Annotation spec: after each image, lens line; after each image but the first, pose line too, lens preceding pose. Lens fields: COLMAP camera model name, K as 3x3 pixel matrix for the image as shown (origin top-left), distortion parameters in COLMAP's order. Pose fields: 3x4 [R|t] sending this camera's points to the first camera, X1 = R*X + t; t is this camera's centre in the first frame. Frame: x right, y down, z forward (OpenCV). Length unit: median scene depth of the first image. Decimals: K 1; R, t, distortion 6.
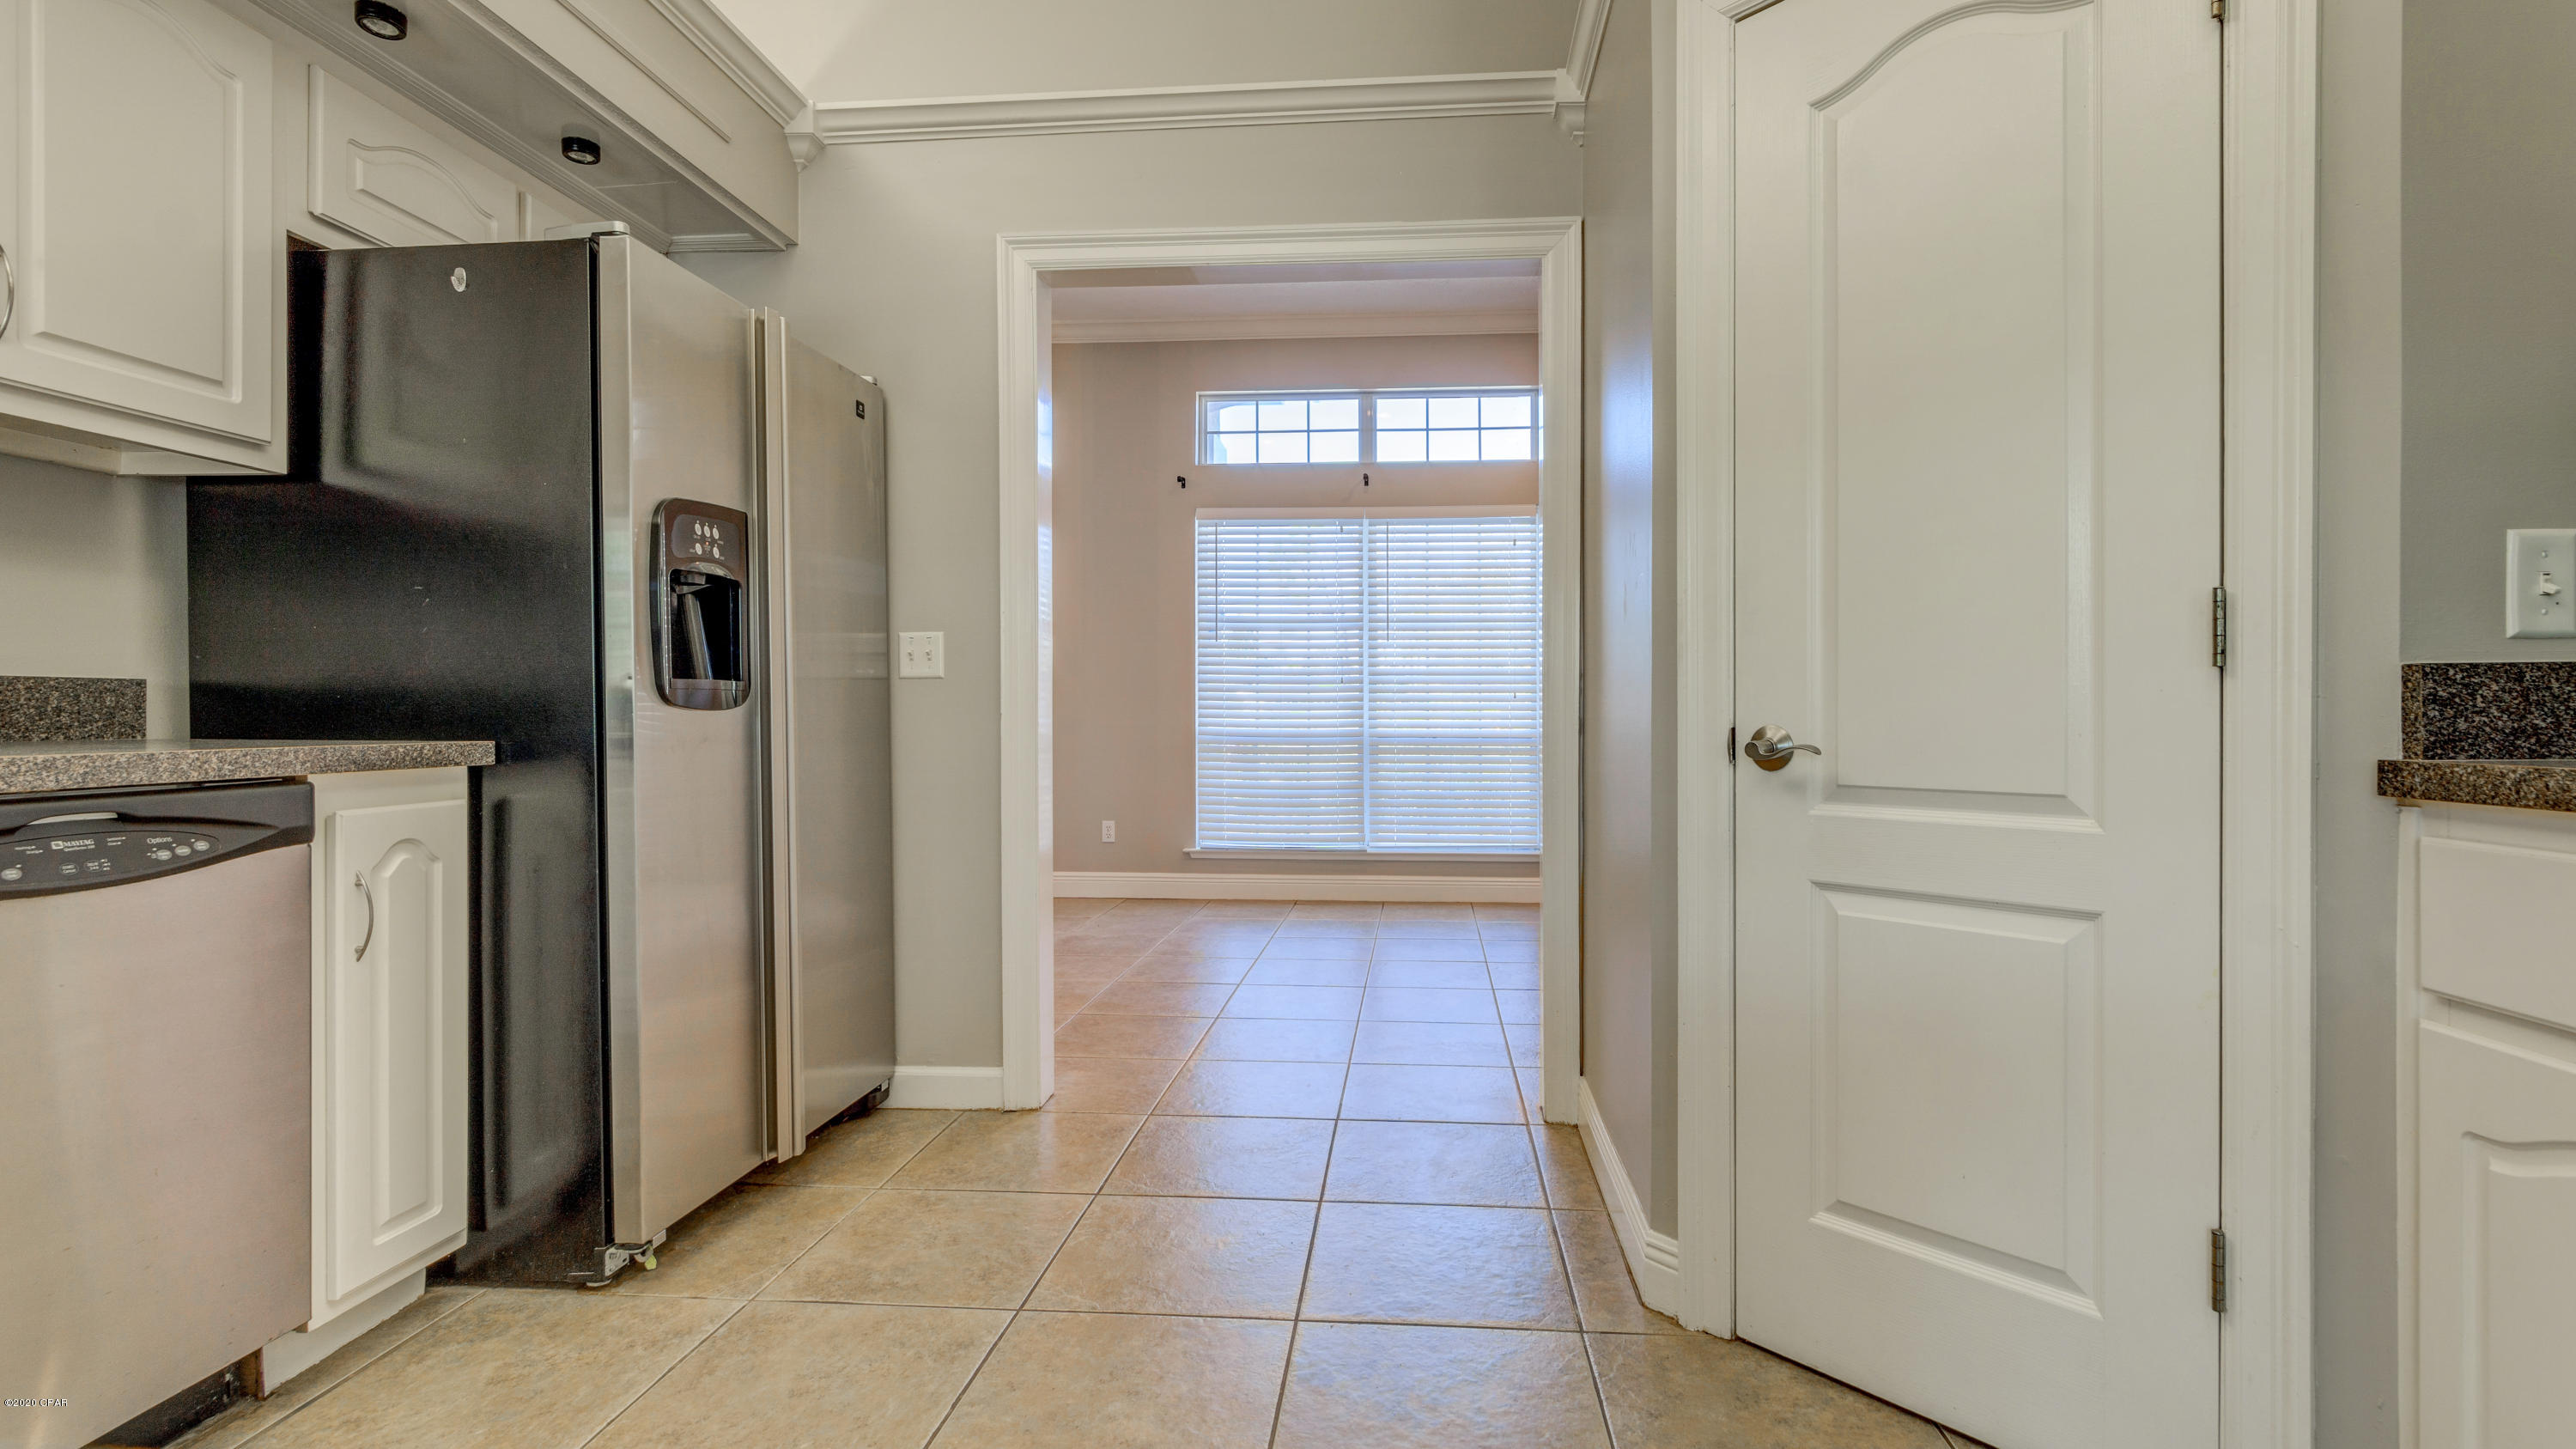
lens RADIAL K [[1157.2, 0, 1301.6], [0, 1157.2, 722.2], [0, 0, 1]] dist [-0.003995, 0.004819]
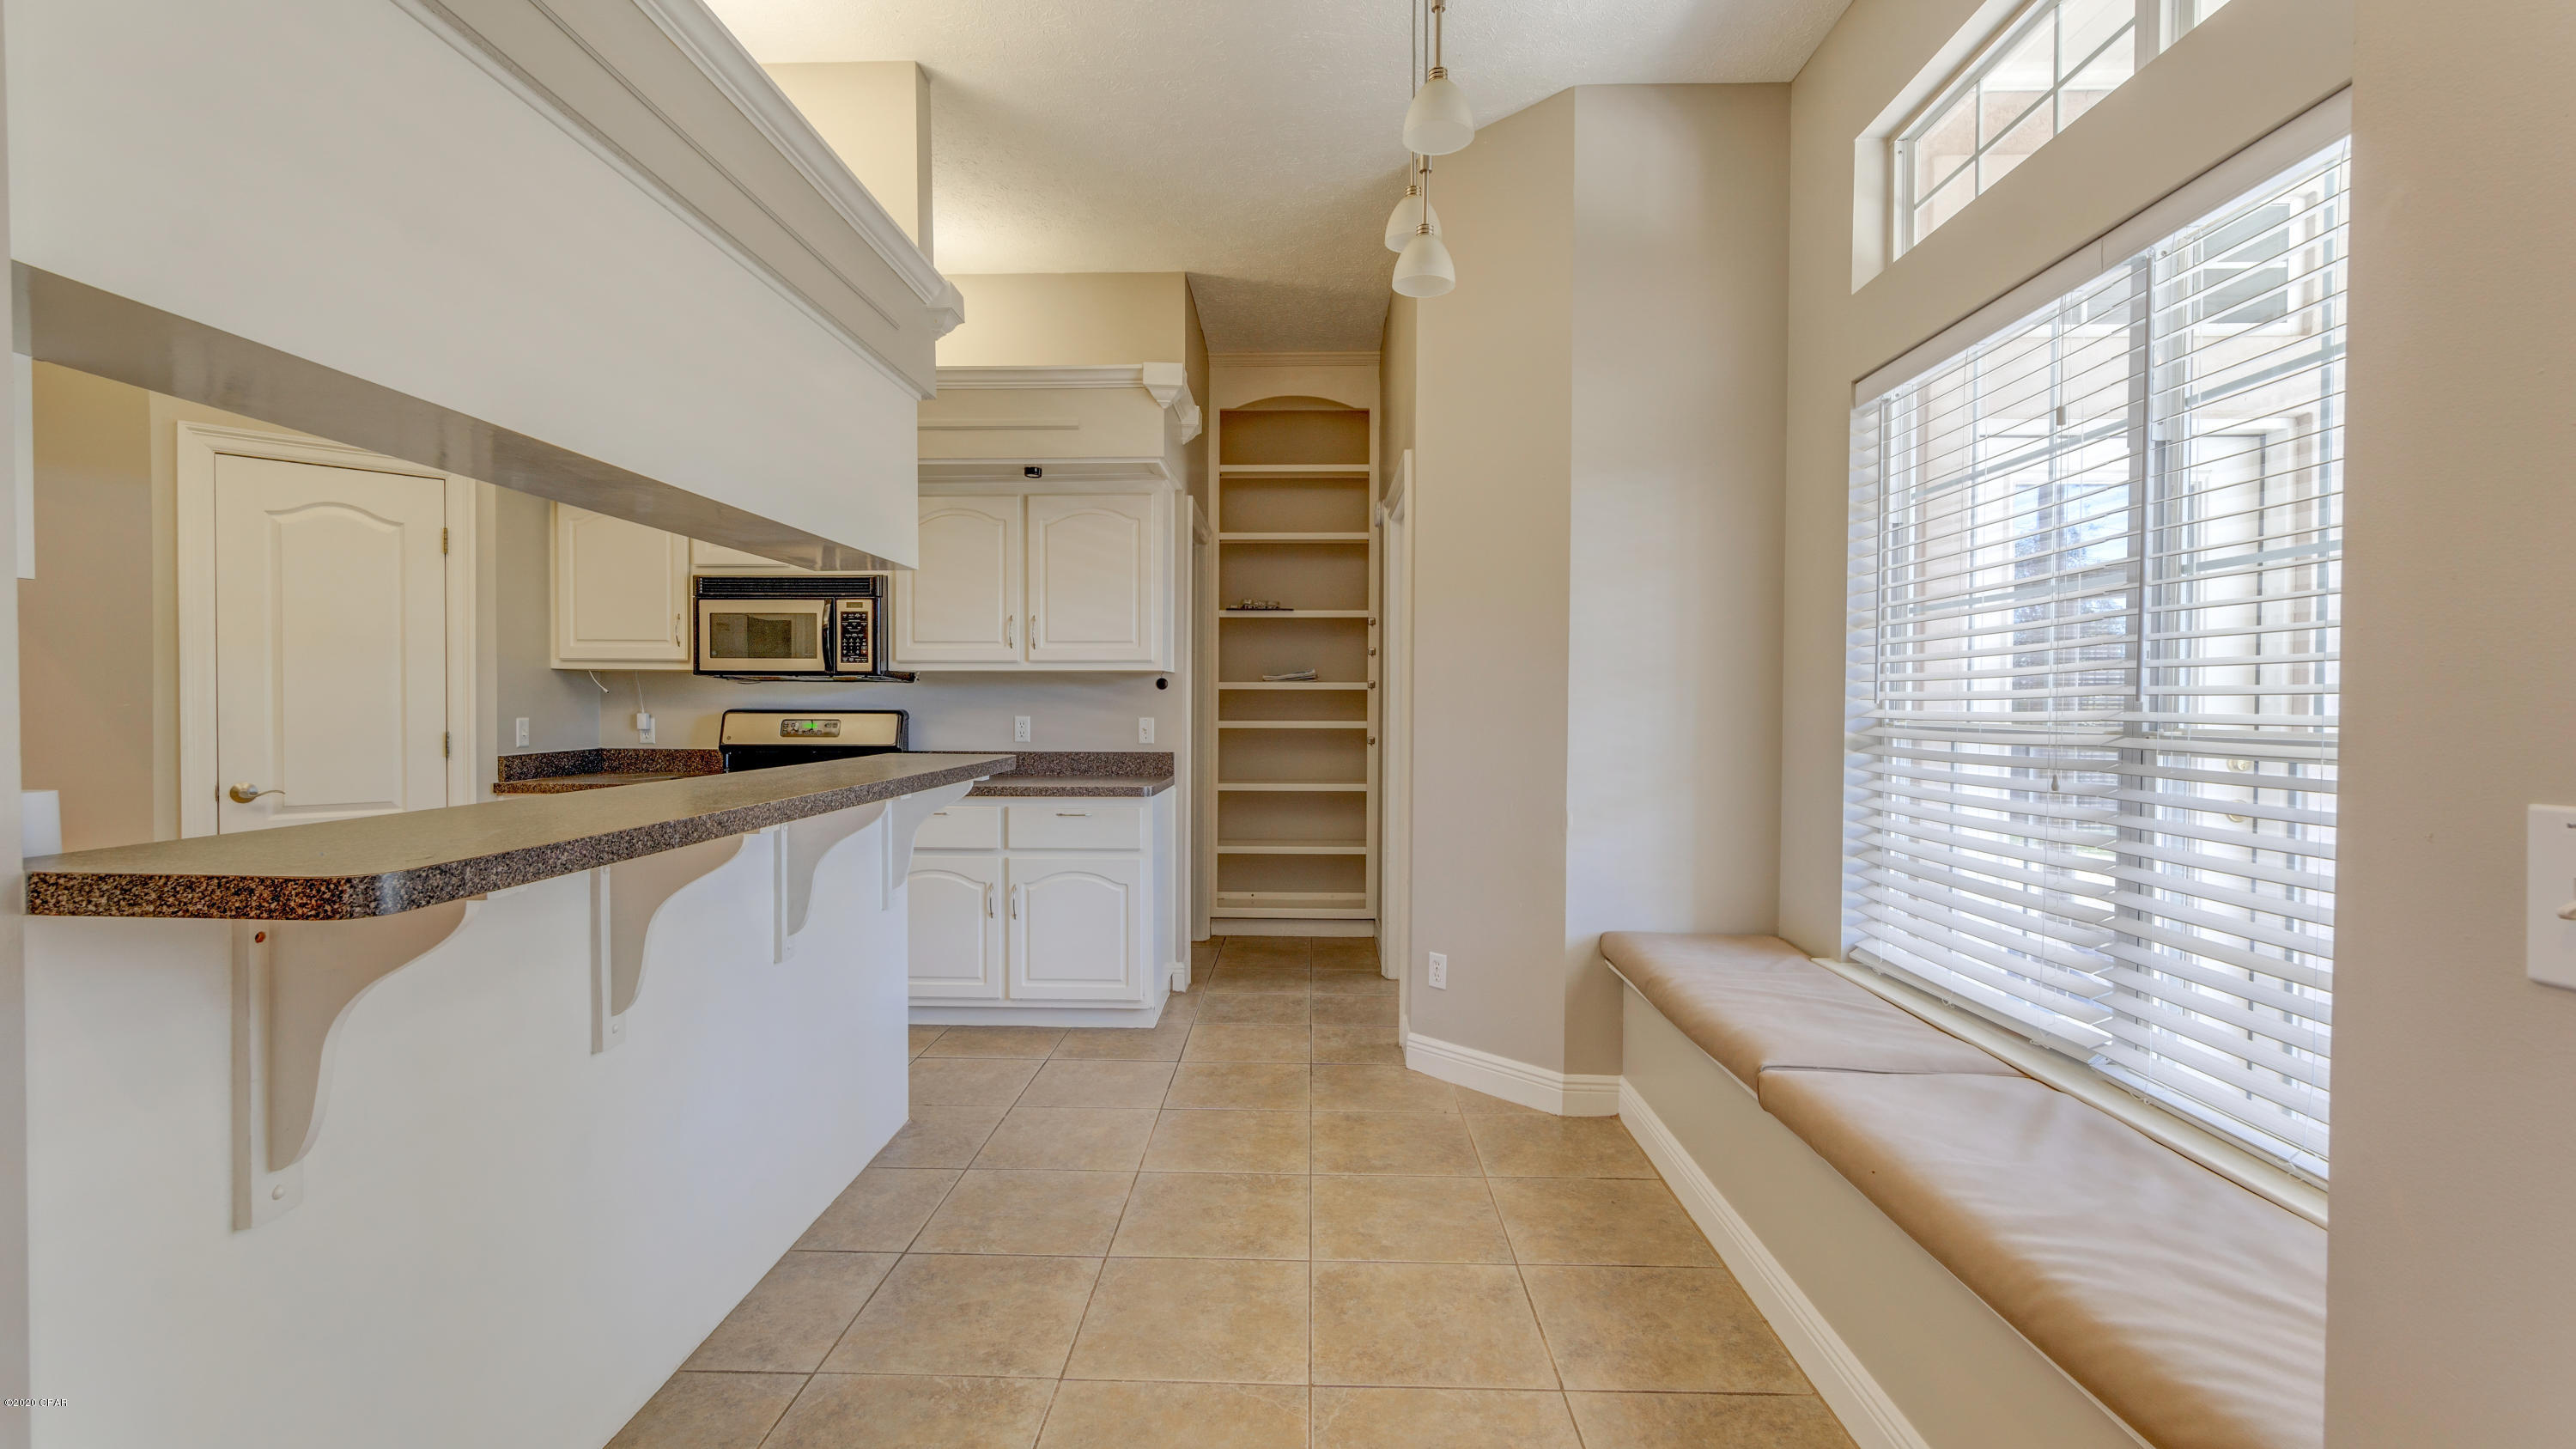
lens RADIAL K [[1157.2, 0, 1293.6], [0, 1157.2, 720.6], [0, 0, 1]] dist [-0.003995, 0.004819]
pose [[-0.067860, -0.016332, 0.997561, -2.333989], [0.004229, 0.999852, 0.016657, -0.173655], [-0.997686, 0.005349, -0.067781, -1.027663]]
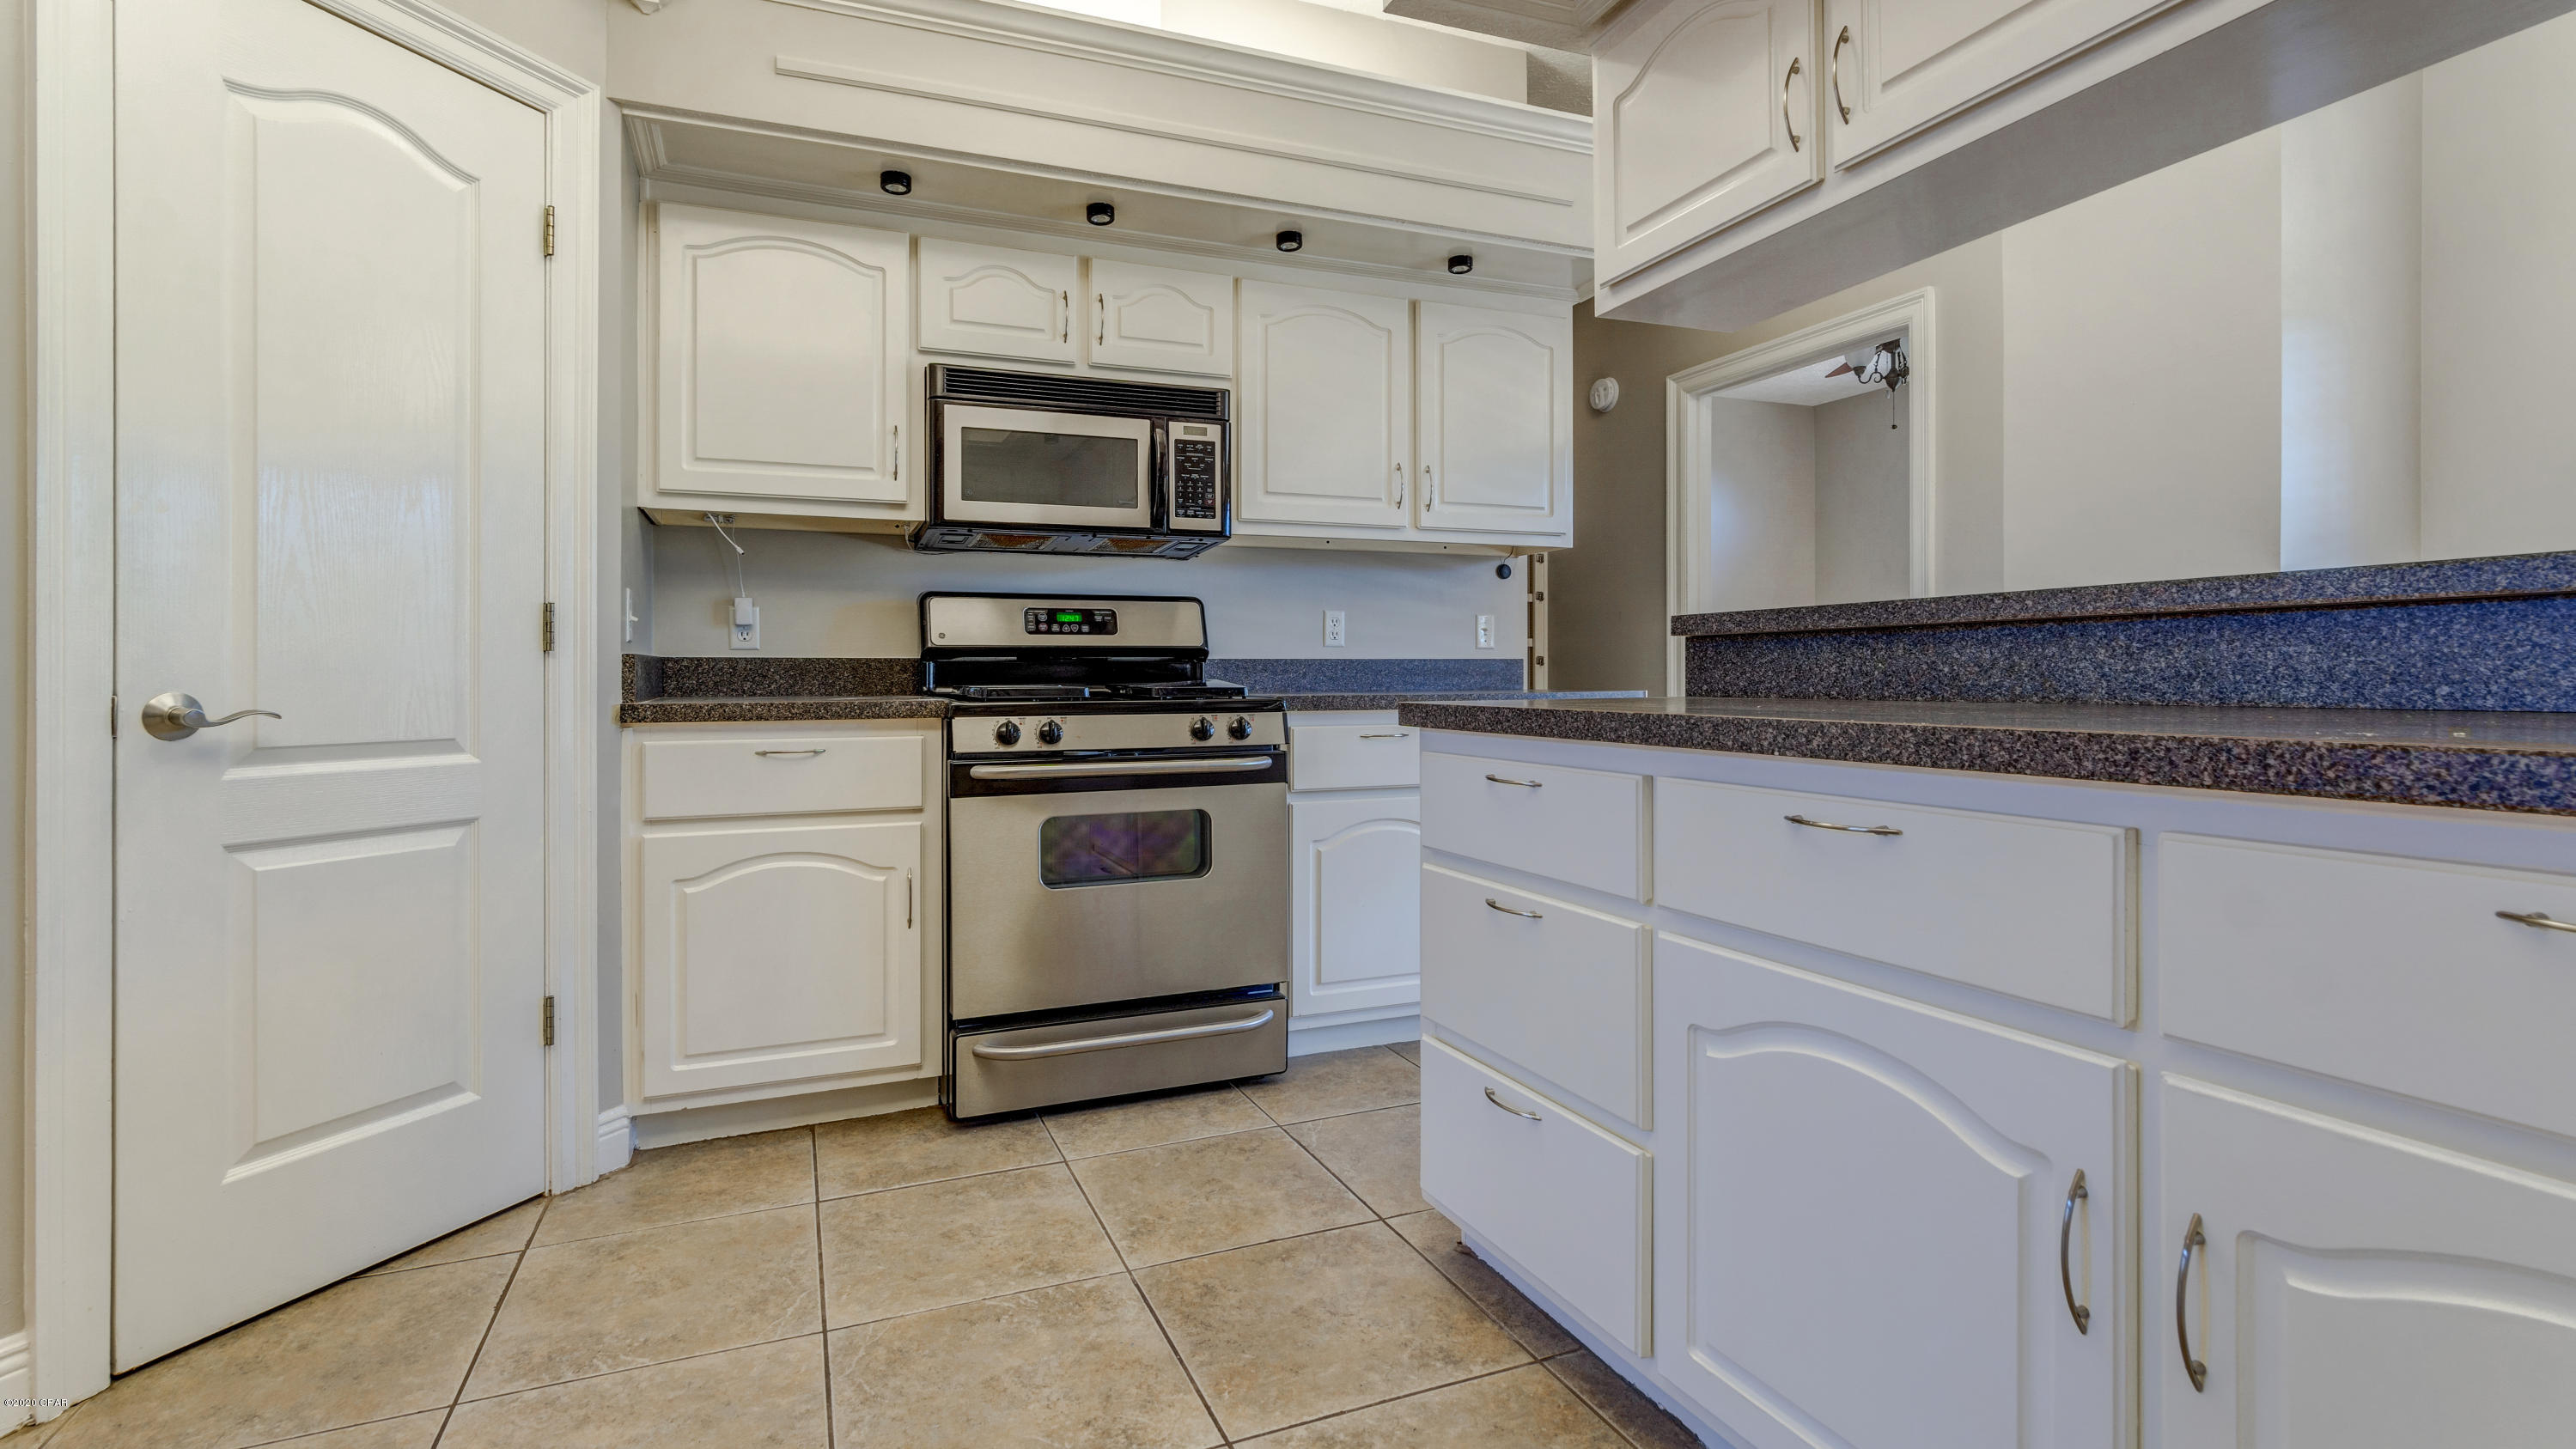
lens RADIAL K [[1157.0, 0, 1289.1], [0, 1157.0, 682.6], [0, 0, 1]] dist [-0.003995, 0.004819]
pose [[-0.458419, -0.000588, 0.888736, -1.045226], [0.012386, 0.999898, 0.007050, -0.001271], [-0.888650, 0.014239, -0.458365, 0.748832]]
